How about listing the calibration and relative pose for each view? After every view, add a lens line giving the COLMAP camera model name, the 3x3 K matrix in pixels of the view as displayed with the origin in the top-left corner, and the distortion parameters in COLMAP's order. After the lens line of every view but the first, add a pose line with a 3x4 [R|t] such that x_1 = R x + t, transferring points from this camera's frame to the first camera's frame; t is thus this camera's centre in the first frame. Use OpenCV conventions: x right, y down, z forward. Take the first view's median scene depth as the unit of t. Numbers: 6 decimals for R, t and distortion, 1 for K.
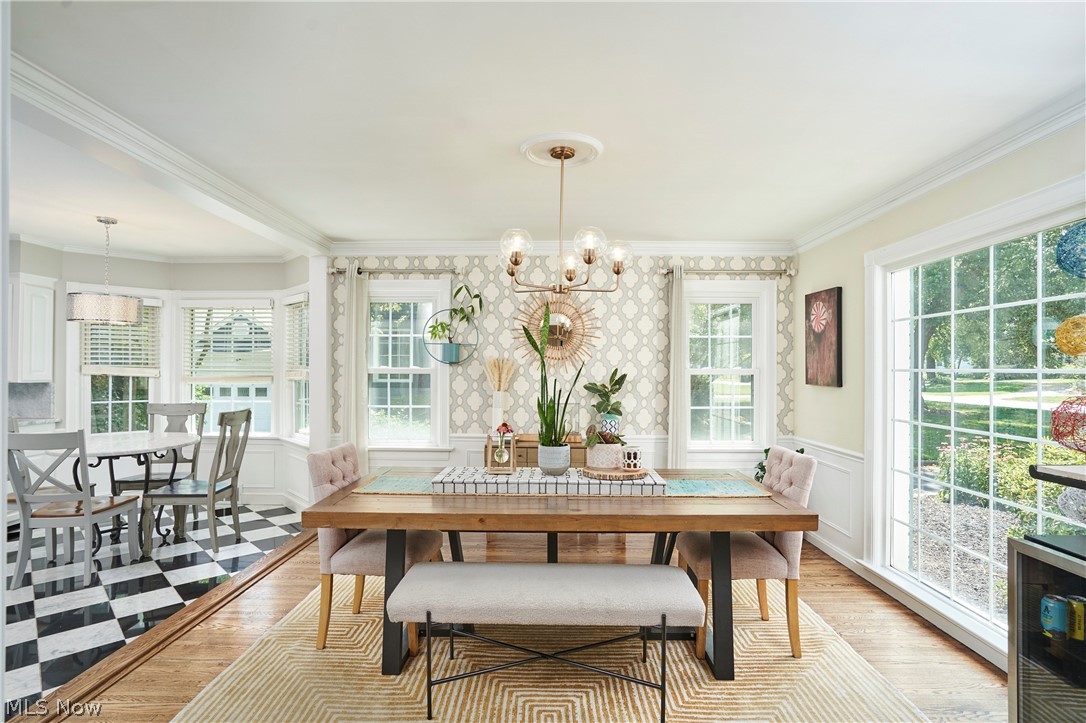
lens RADIAL K [[522.7, 0, 543.0], [0, 522.7, 361.5], [0, 0, 1]] dist [0.000705, 0.000065]
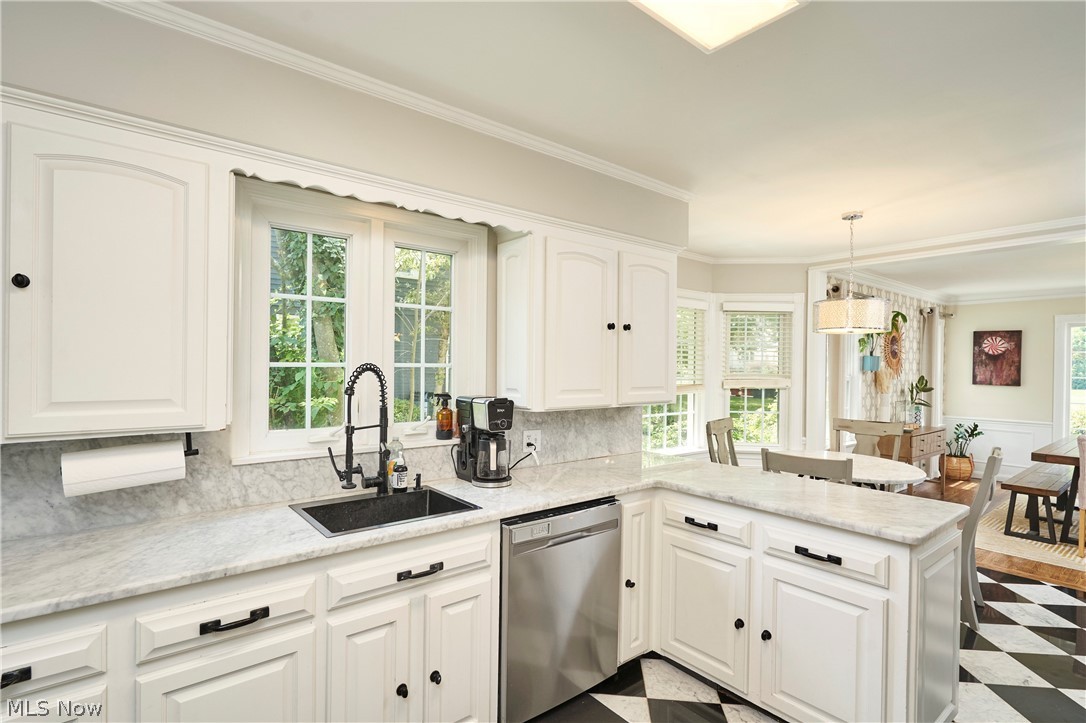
lens RADIAL K [[522.7, 0, 543.0], [0, 522.7, 361.5], [0, 0, 1]] dist [0.000705, 0.000065]
pose [[0.764502, 0.012741, 0.644496, -1.847590], [-0.018512, 0.999826, 0.002194, -0.011494], [-0.644356, -0.013608, 0.764605, 0.682922]]
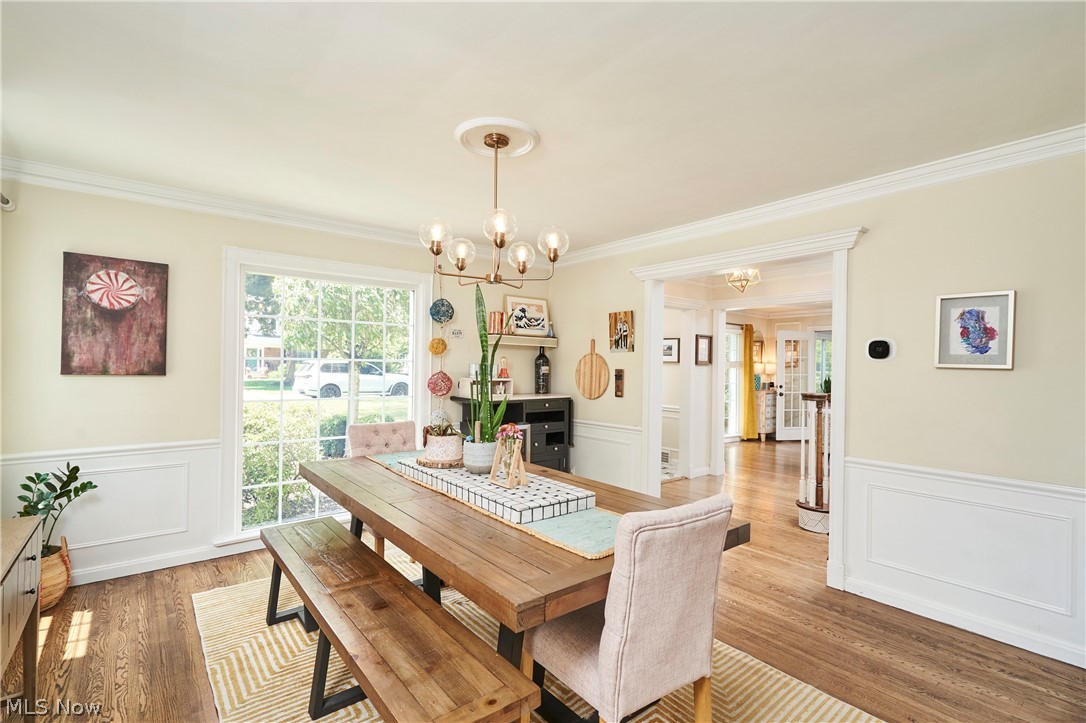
lens RADIAL K [[497.9, 0, 543.9], [0, 497.9, 369.6], [0, 0, 1]] dist [0.000226, -0.000096]
pose [[-0.650292, -0.019962, 0.759422, -0.513625], [-0.023471, 0.999705, 0.006180, 0.016524], [-0.759322, -0.013806, -0.650569, 1.063225]]
